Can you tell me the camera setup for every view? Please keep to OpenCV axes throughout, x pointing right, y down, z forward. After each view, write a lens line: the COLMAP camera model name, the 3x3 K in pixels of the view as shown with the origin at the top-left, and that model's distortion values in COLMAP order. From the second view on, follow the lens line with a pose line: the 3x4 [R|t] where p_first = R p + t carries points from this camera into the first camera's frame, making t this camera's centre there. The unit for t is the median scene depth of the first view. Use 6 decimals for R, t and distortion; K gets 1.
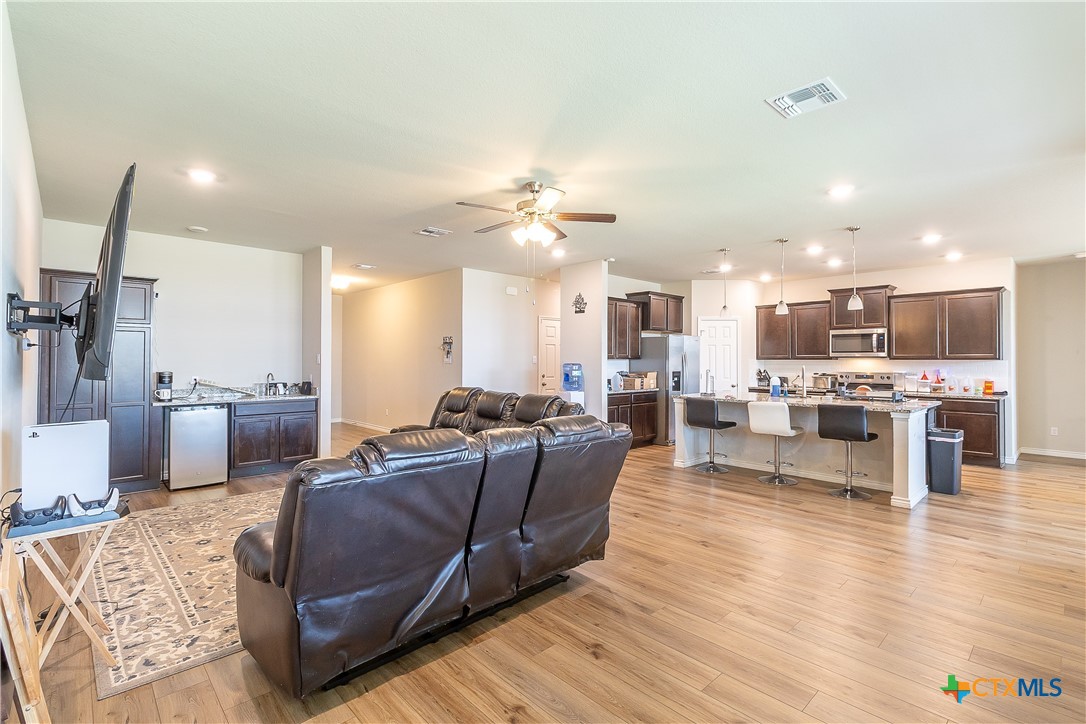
lens RADIAL K [[497.5, 0, 546.0], [0, 497.5, 354.6], [0, 0, 1]] dist [0.002943, -0.001624]
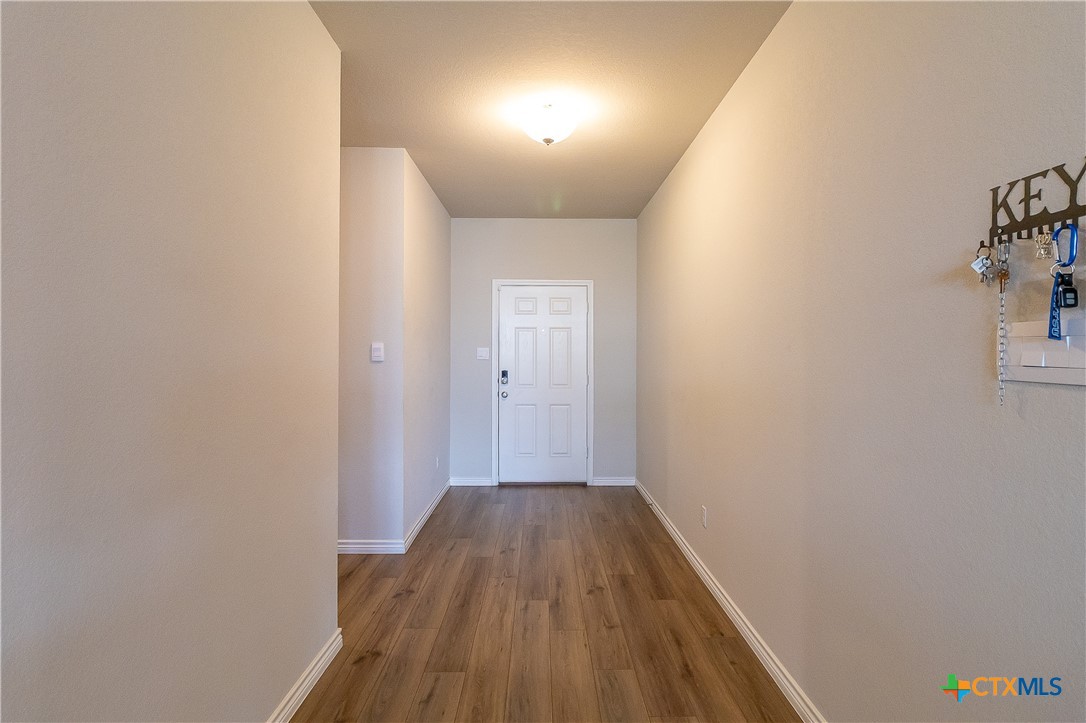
lens RADIAL K [[497.5, 0, 544.7], [0, 497.5, 353.0], [0, 0, 1]] dist [0.002943, -0.001624]
pose [[0.727331, -0.003967, -0.686275, -0.220324], [0.011099, 0.999921, 0.005983, 0.008813], [0.686197, -0.011969, 0.727317, 0.886943]]
